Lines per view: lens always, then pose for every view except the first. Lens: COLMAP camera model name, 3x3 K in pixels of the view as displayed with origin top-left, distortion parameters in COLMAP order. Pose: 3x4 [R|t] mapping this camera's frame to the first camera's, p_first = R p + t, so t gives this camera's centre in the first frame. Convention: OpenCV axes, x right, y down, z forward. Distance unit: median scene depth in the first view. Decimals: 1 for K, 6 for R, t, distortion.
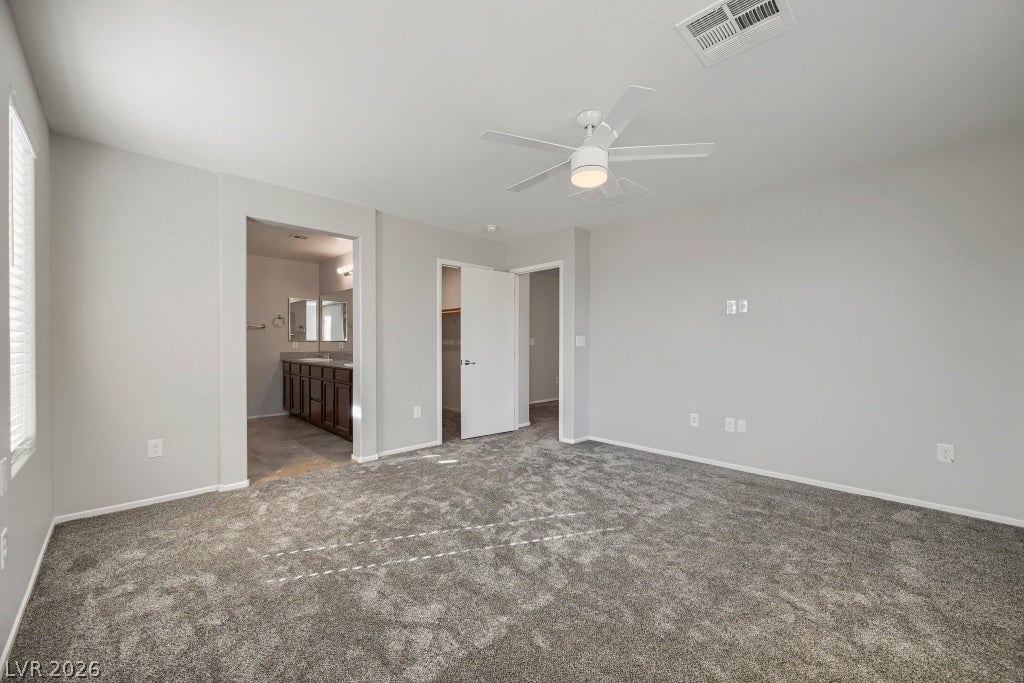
lens RADIAL K [[391.5, 0, 513.8], [0, 391.5, 340.2], [0, 0, 1]] dist [-0.000071, 0.000249]
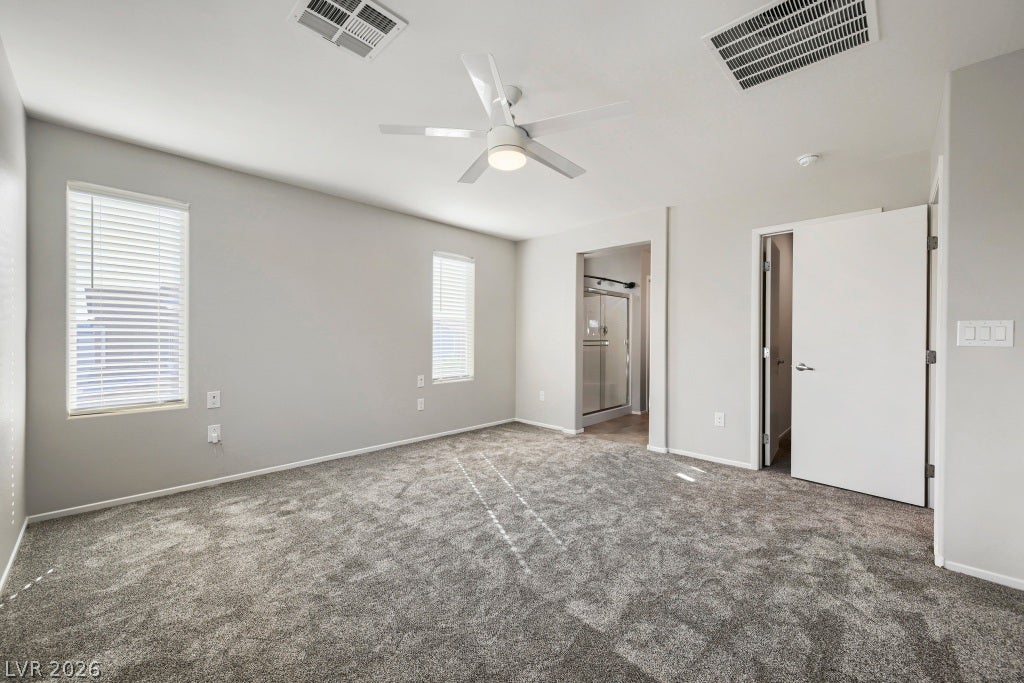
lens RADIAL K [[412.5, 0, 530.3], [0, 412.5, 334.7], [0, 0, 1]] dist [0.000518, 0.000031]
pose [[0.047353, -0.006891, -0.998854, 0.665984], [0.006980, 0.999954, -0.006568, 0.002407], [0.998854, -0.006661, 0.047399, 0.574156]]
